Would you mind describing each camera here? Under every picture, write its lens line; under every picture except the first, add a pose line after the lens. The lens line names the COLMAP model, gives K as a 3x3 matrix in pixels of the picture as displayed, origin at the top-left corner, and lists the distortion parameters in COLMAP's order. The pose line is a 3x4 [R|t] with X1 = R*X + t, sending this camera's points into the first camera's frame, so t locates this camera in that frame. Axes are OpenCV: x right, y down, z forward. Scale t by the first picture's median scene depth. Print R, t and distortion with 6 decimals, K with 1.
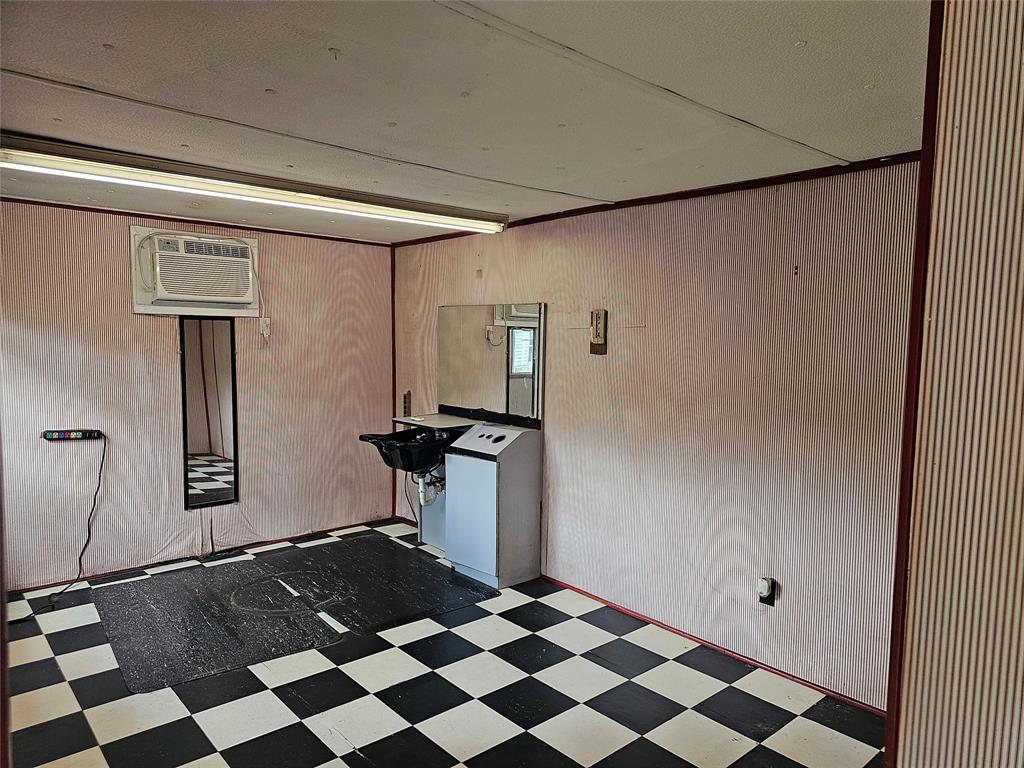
lens RADIAL K [[685.4, 0, 509.5], [0, 685.4, 380.3], [0, 0, 1]] dist [0.103859, -0.122329]
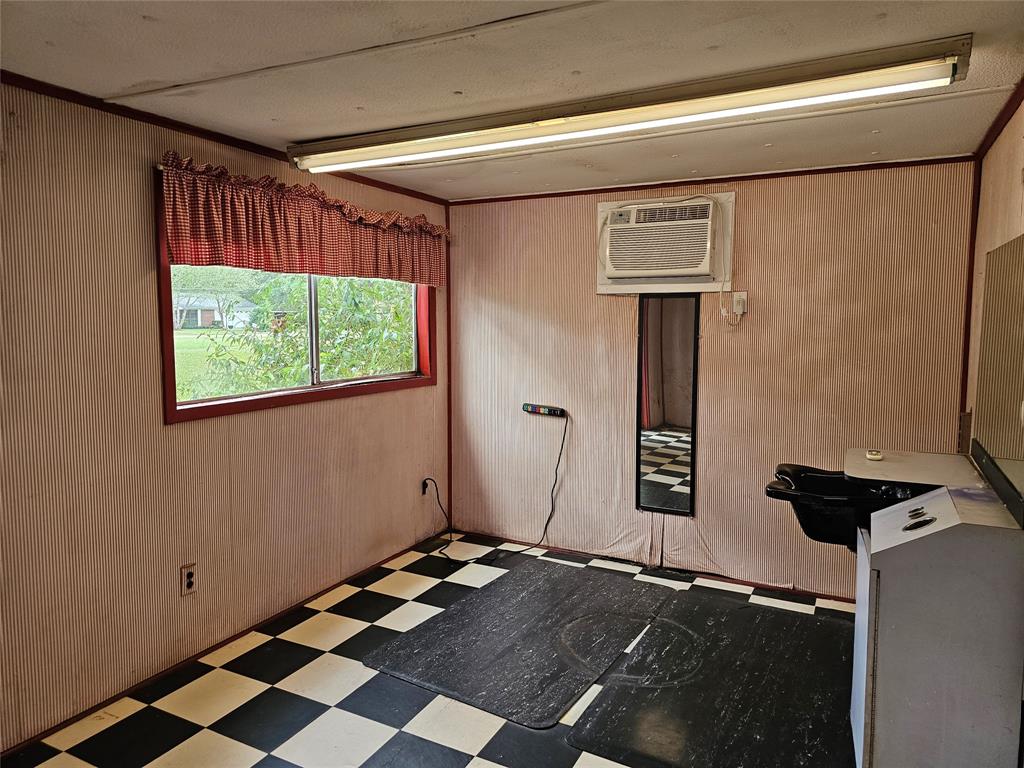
lens RADIAL K [[685.4, 0, 509.5], [0, 685.4, 380.3], [0, 0, 1]] dist [0.103859, -0.122329]
pose [[0.371650, 0.077521, -0.925131, 0.296876], [-0.059006, 0.996465, 0.059794, -0.025446], [0.926496, 0.032366, 0.374911, 0.514916]]
